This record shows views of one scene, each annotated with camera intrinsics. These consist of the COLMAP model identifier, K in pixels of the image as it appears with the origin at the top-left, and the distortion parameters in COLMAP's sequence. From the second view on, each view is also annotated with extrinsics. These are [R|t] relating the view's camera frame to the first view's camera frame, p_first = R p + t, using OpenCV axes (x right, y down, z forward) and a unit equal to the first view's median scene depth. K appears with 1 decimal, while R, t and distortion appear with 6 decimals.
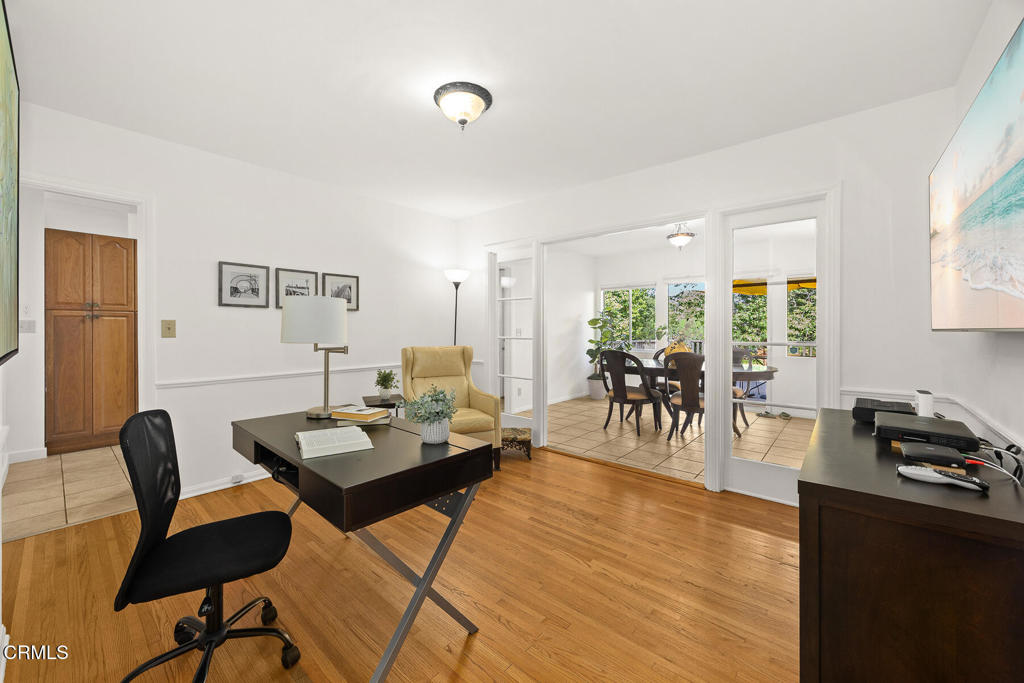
lens RADIAL K [[390.7, 0, 514.5], [0, 390.7, 342.1], [0, 0, 1]] dist [-0.000612, -0.000046]
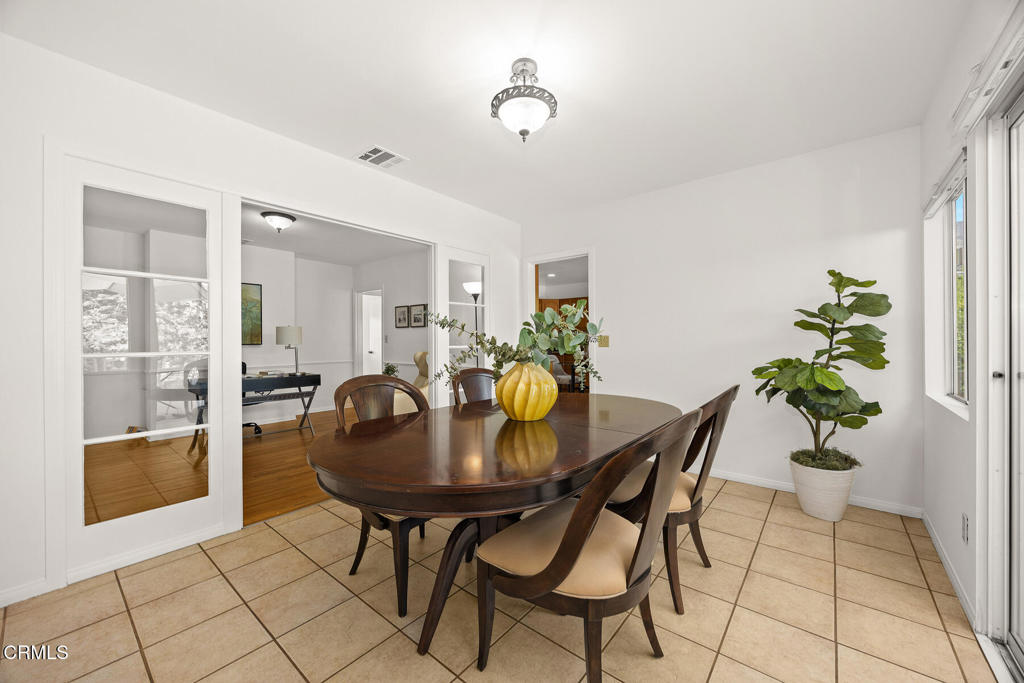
lens RADIAL K [[390.7, 0, 514.5], [0, 390.7, 342.1], [0, 0, 1]] dist [-0.000612, -0.000046]
pose [[0.028384, -0.000095, -0.999597, 1.341495], [-0.030638, 0.999530, -0.000965, -0.033883], [0.999127, 0.030653, 0.028368, 1.558942]]
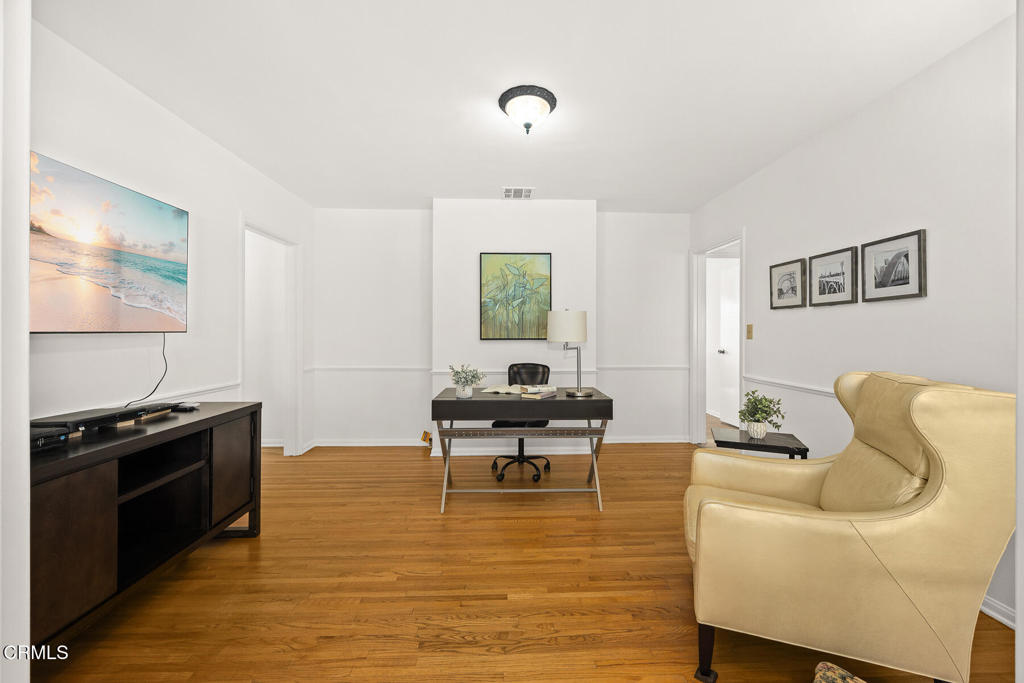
lens RADIAL K [[399.5, 0, 514.3], [0, 399.5, 330.5], [0, 0, 1]] dist [0.001867, 0.000264]
pose [[-0.729716, -0.005097, -0.683731, 0.446593], [-0.025871, 0.999462, 0.020160, -0.040722], [0.683261, 0.032399, -0.729455, 1.289466]]
